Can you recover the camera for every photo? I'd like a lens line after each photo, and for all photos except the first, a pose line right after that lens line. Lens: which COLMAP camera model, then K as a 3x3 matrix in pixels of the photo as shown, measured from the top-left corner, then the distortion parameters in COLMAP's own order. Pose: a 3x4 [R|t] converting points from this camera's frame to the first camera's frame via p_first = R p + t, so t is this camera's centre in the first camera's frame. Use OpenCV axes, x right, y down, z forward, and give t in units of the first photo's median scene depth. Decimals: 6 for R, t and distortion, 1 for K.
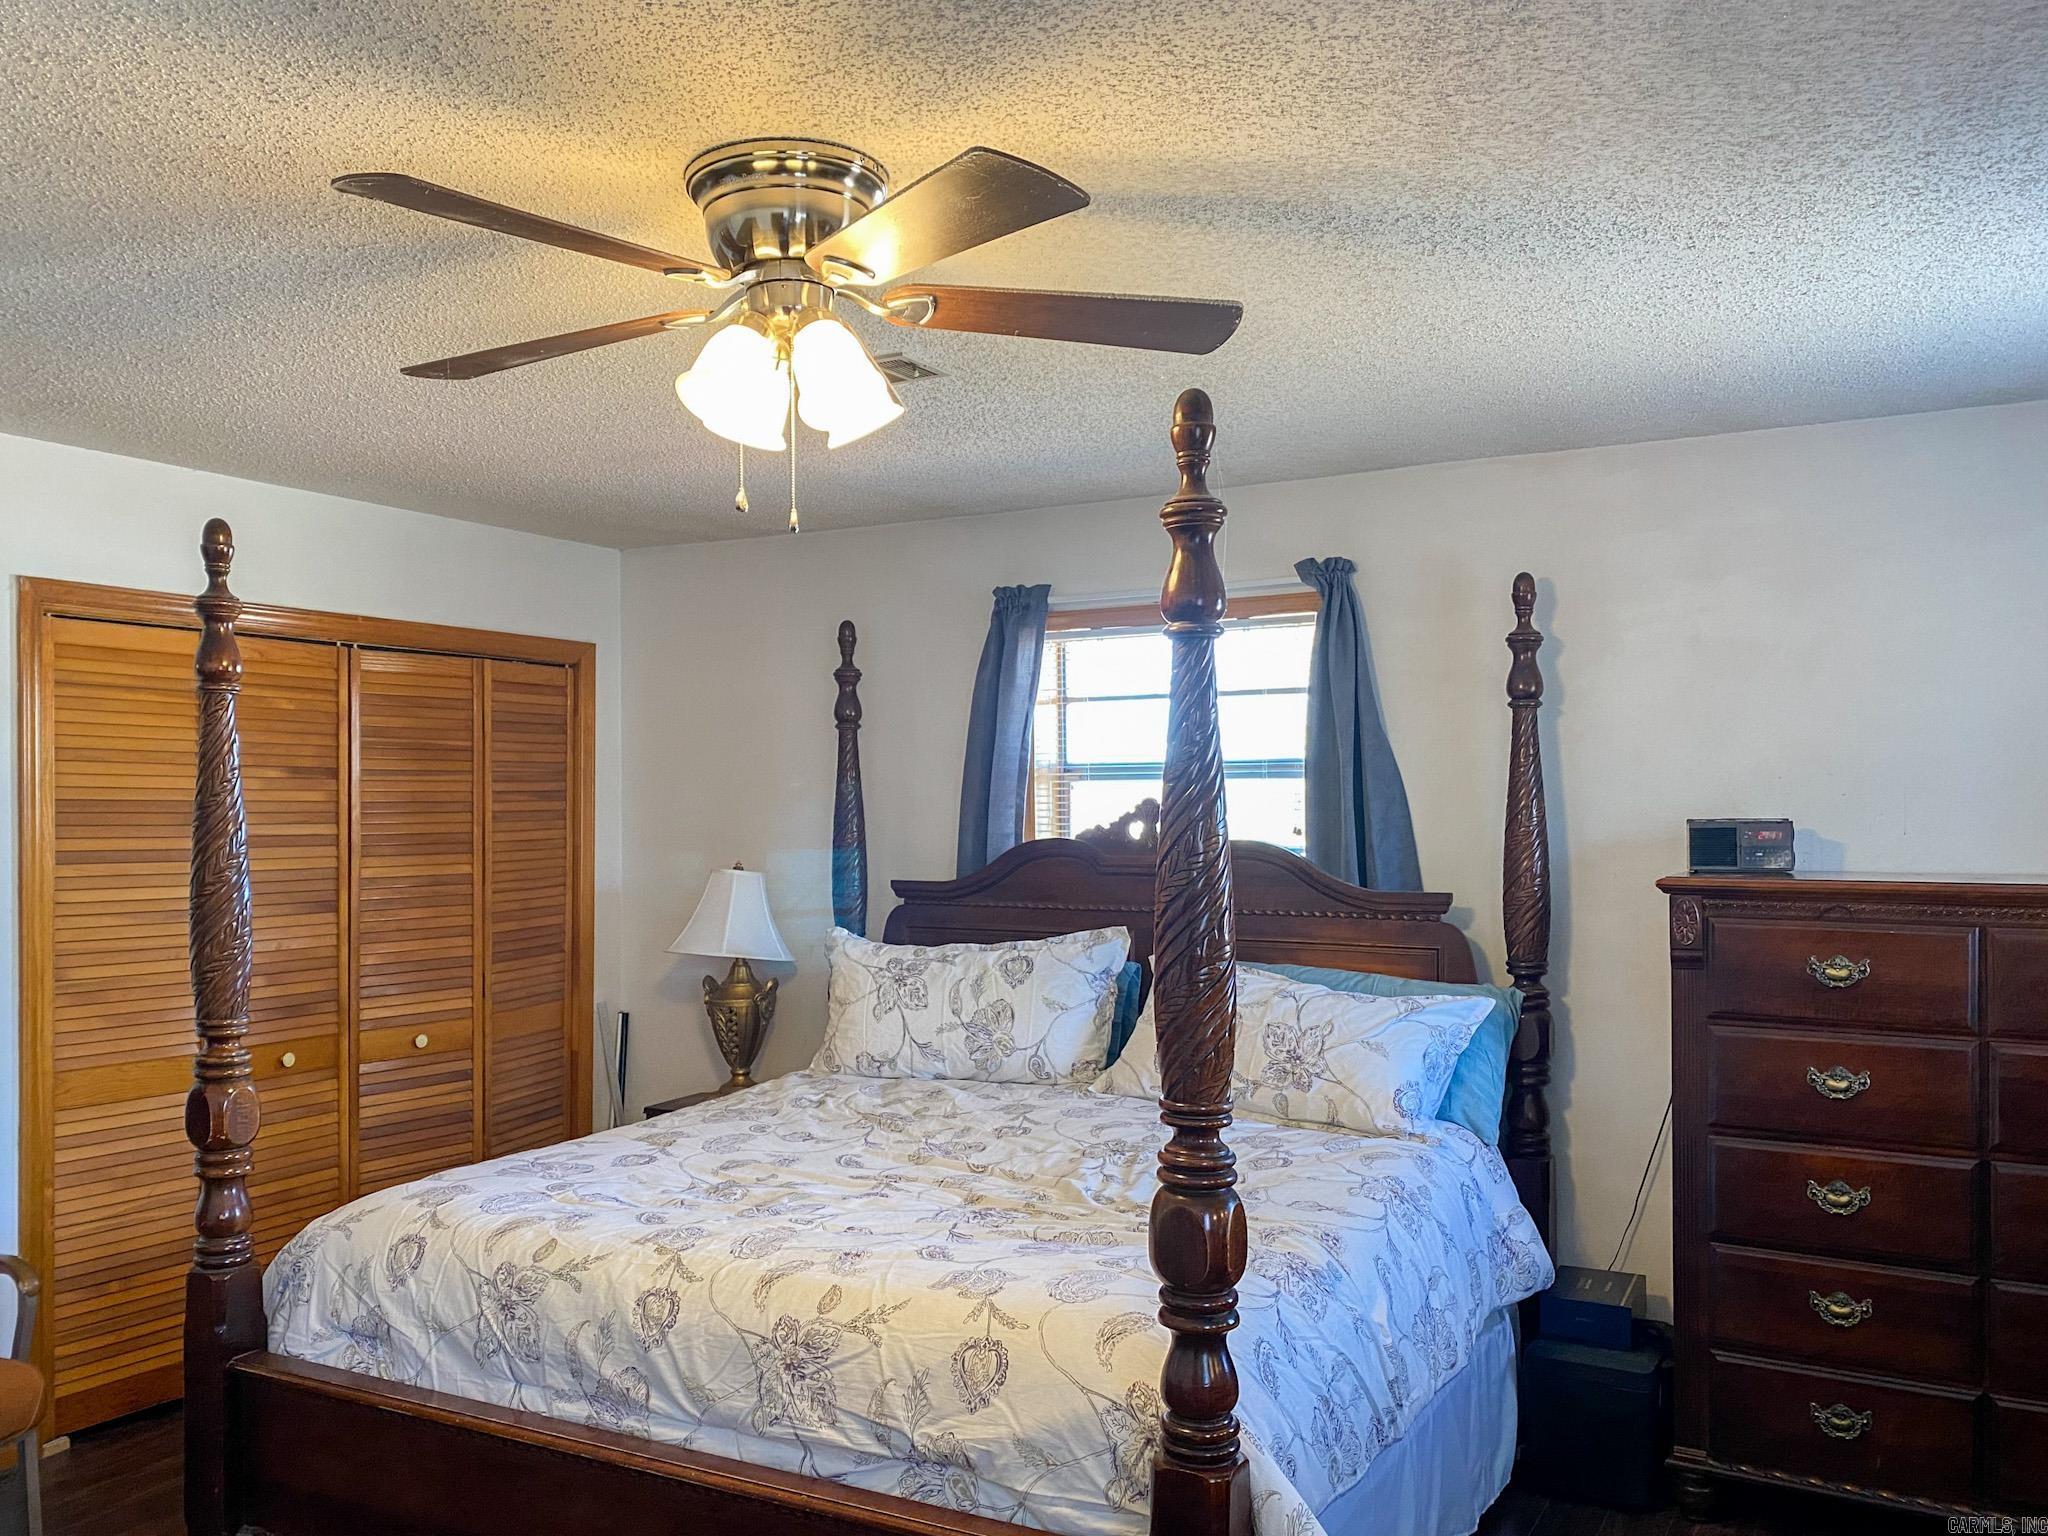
lens RADIAL K [[1688.0, 0, 1025.3], [0, 1688.0, 824.2], [0, 0, 1]] dist [-0.000545, -0.001832]
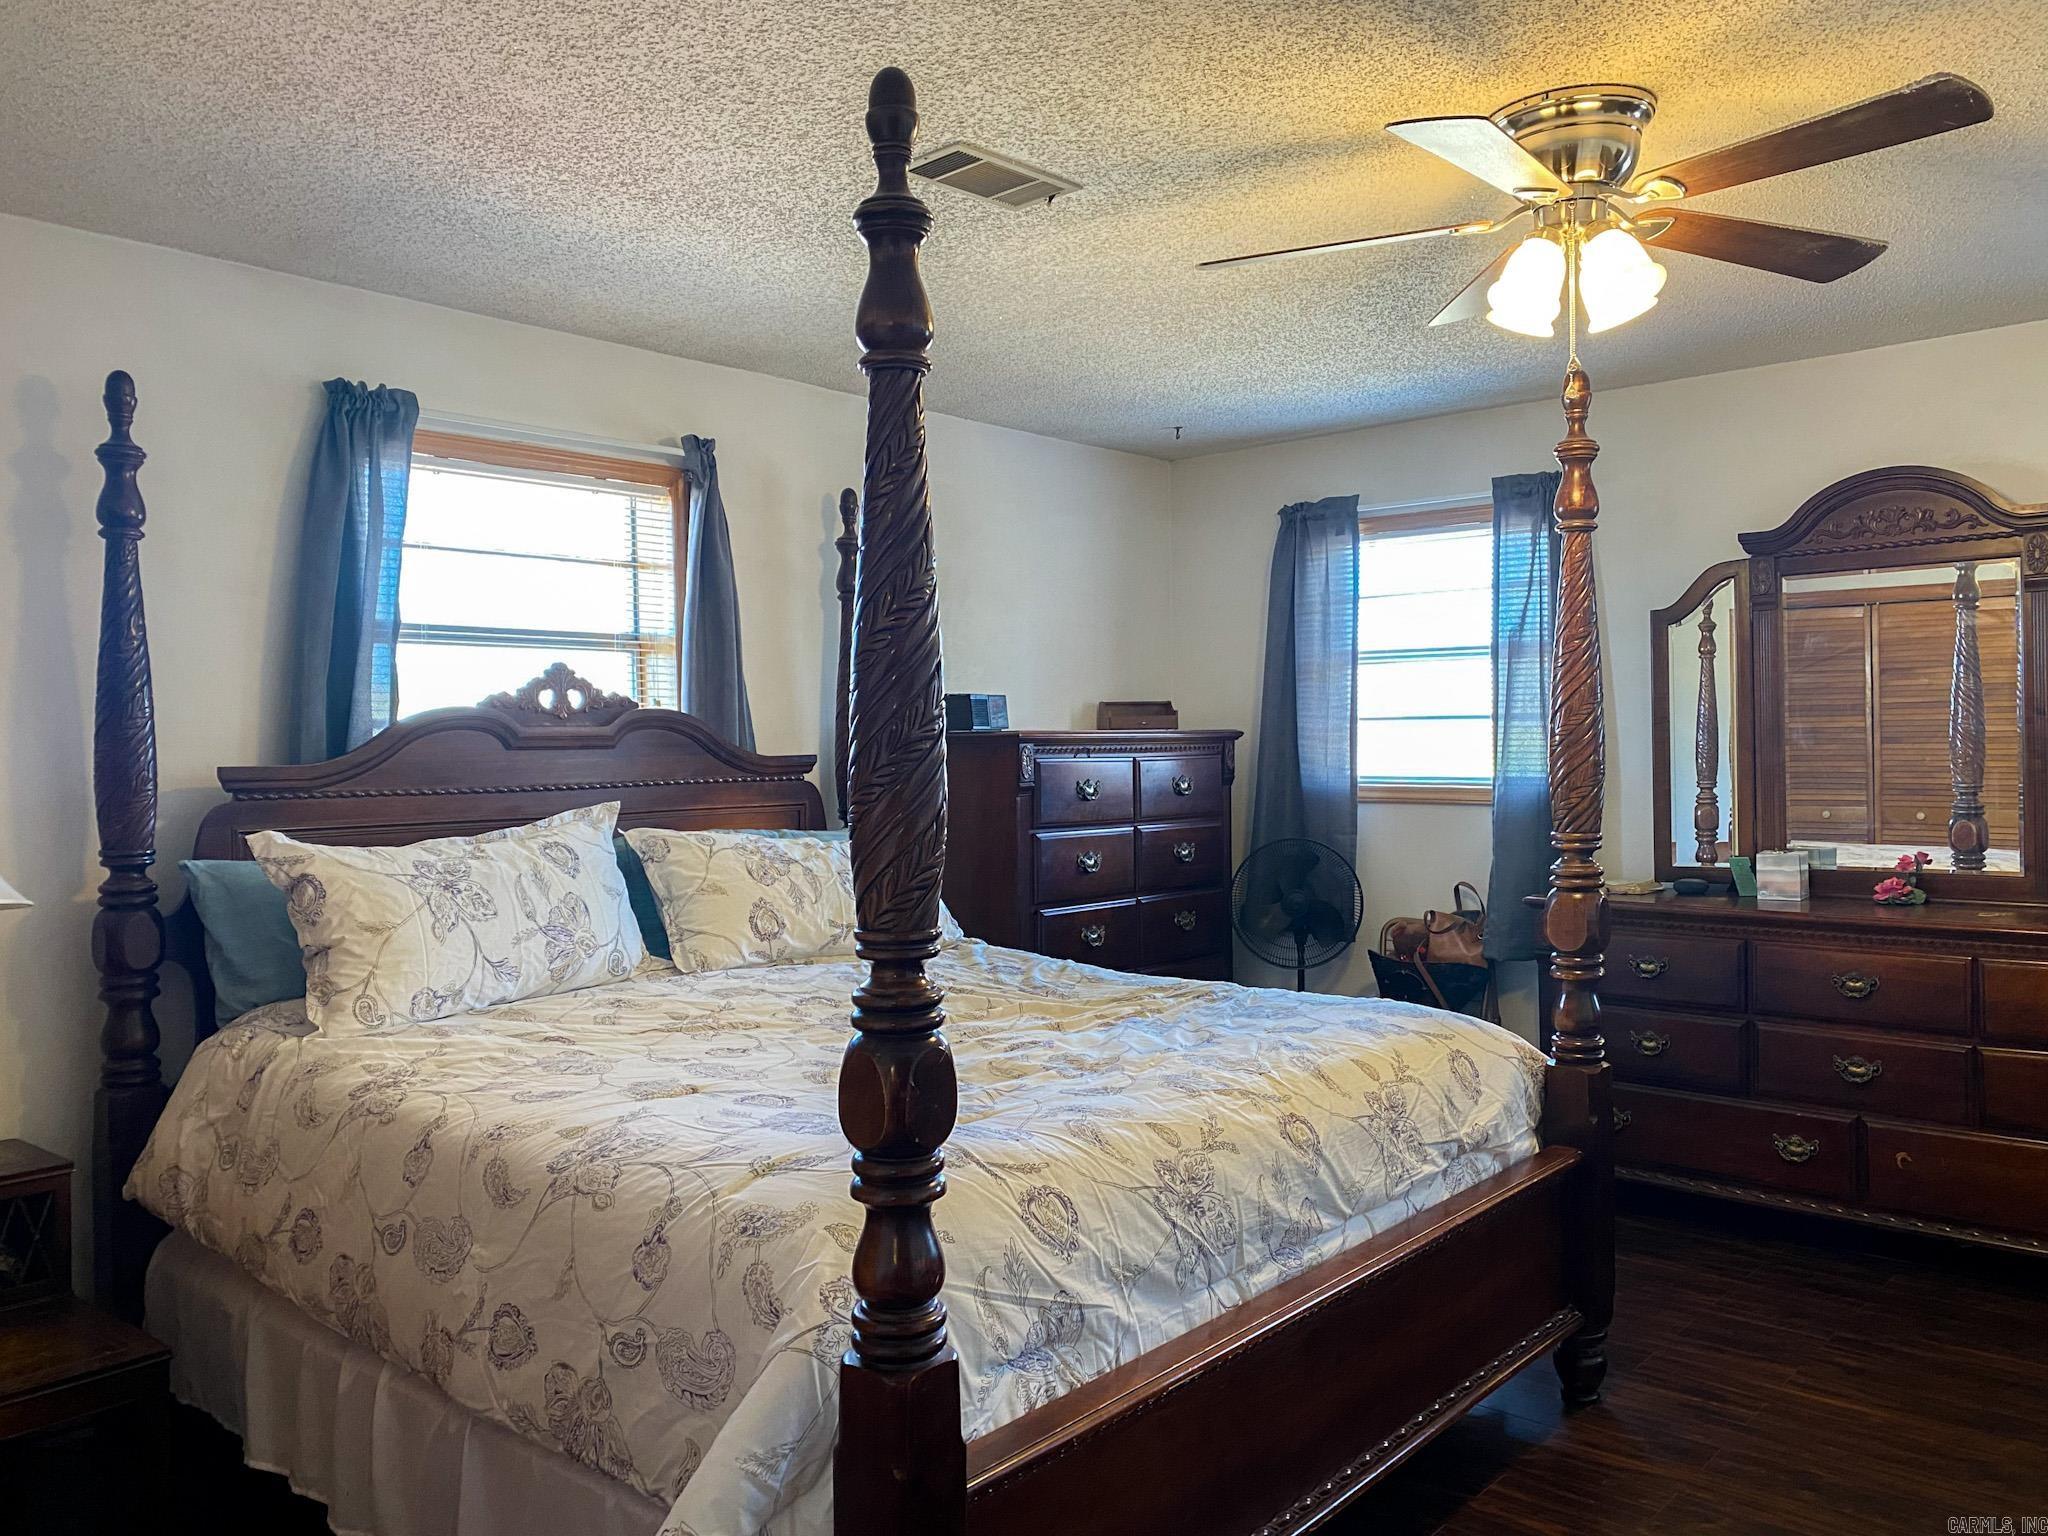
lens RADIAL K [[1584.0, 0, 1024.0], [0, 1584.0, 768.0], [0, 0, 1]] dist [0.068775, -0.000986]
pose [[0.207516, -0.017605, 0.978073, -1.067231], [0.024149, 0.999626, 0.012870, 0.053723], [-0.977934, 0.020949, 0.207863, 0.885216]]
